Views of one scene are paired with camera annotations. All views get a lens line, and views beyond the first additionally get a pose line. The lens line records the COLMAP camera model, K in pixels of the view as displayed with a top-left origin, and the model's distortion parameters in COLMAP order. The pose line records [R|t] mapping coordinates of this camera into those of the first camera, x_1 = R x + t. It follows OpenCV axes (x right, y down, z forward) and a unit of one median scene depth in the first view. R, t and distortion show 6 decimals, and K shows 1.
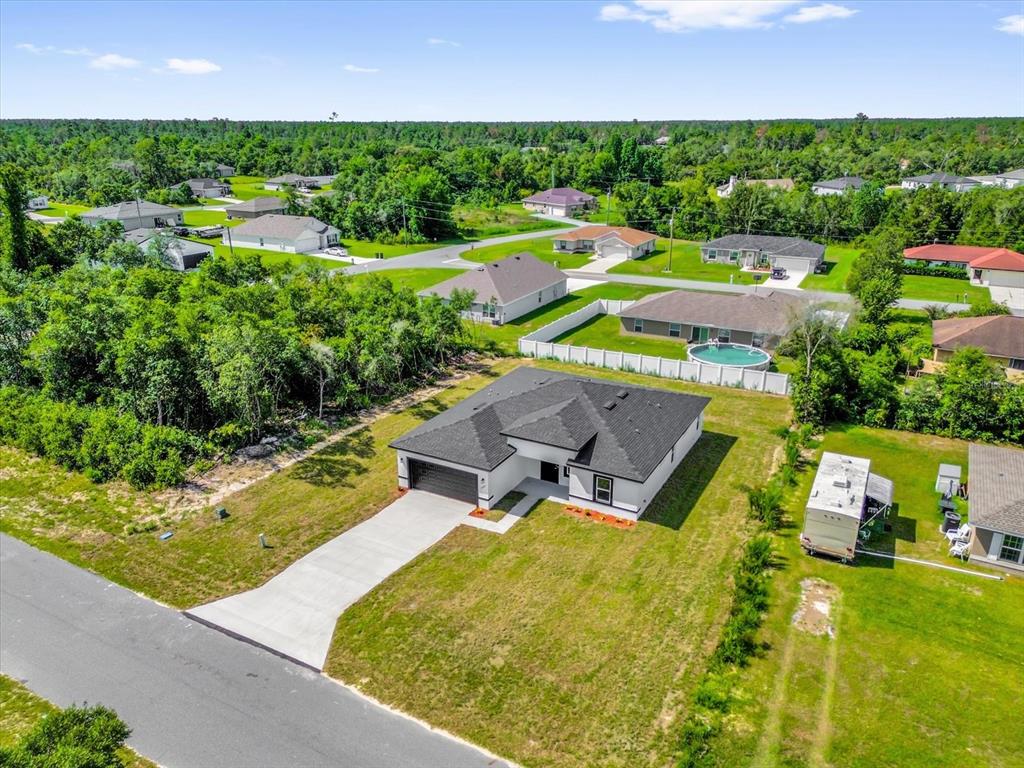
lens RADIAL K [[723.8, 0, 513.8], [0, 723.8, 394.9], [0, 0, 1]] dist [0.066956, -0.056620]
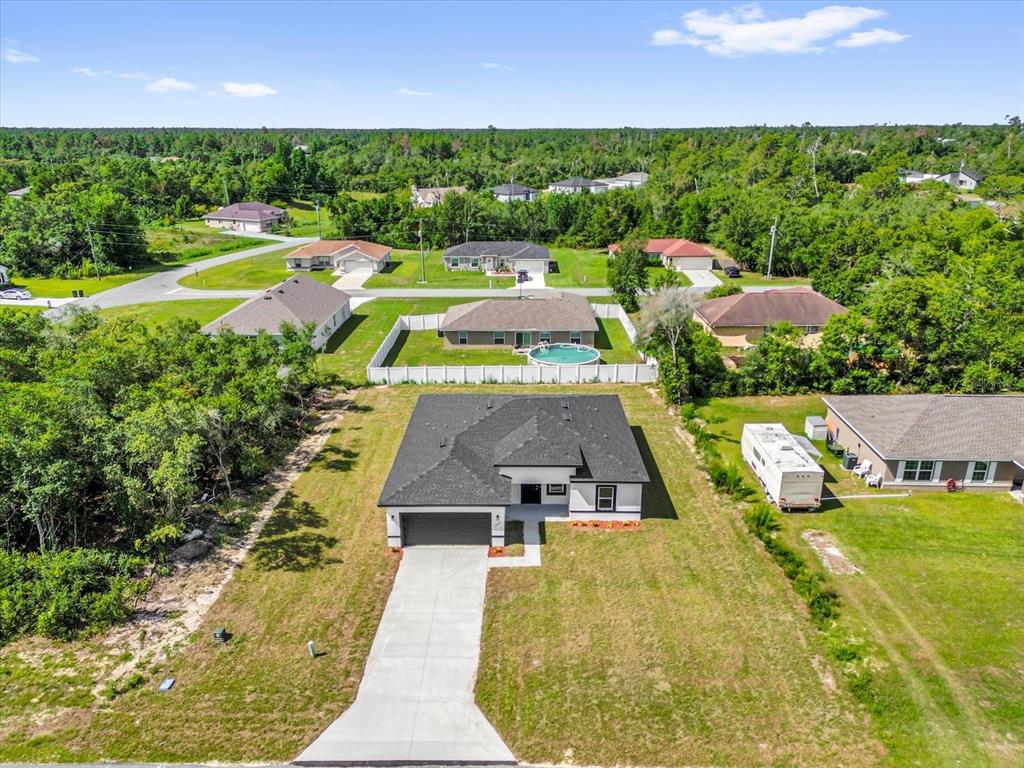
lens RADIAL K [[723.8, 0, 519.5], [0, 723.8, 384.6], [0, 0, 1]] dist [0.066956, -0.056620]
pose [[0.881243, -0.156407, 0.446035, -0.329285], [0.166072, 0.985956, 0.017624, -0.053008], [-0.442527, 0.058543, 0.894842, 0.091925]]
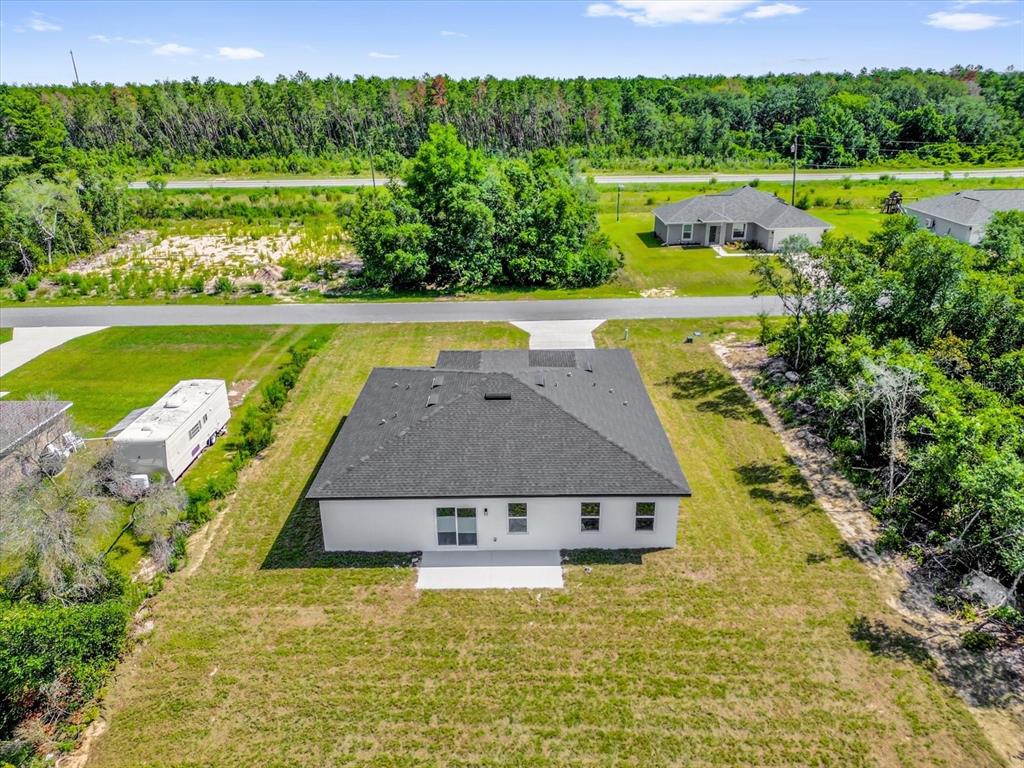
lens RADIAL K [[723.8, 0, 516.4], [0, 723.8, 385.2], [0, 0, 1]] dist [0.066956, -0.056620]
pose [[-0.881354, 0.183317, -0.435442, 0.352978], [-0.158844, 0.753031, 0.638524, -0.432840], [0.444954, 0.631933, -0.634568, 1.341382]]
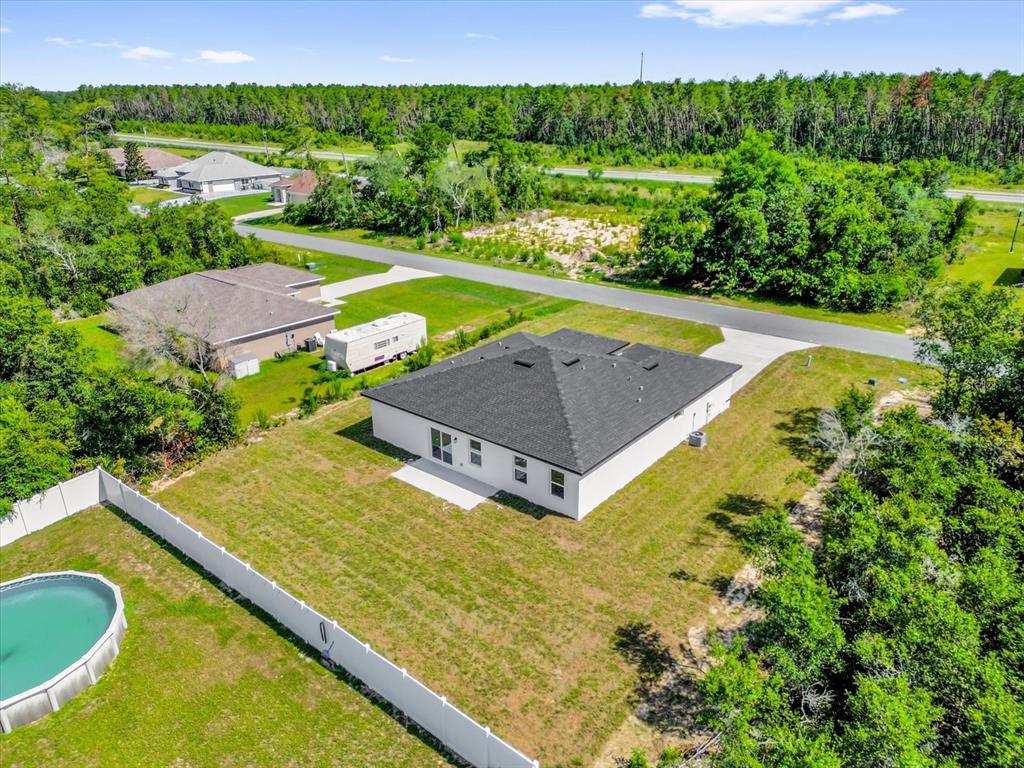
lens RADIAL K [[723.8, 0, 510.7], [0, 723.8, 386.8], [0, 0, 1]] dist [0.066956, -0.056620]
pose [[-0.981283, -0.067138, 0.180488, -0.032194], [0.073445, 0.735932, 0.673061, -0.515736], [-0.178015, 0.673719, -0.717226, 1.506322]]
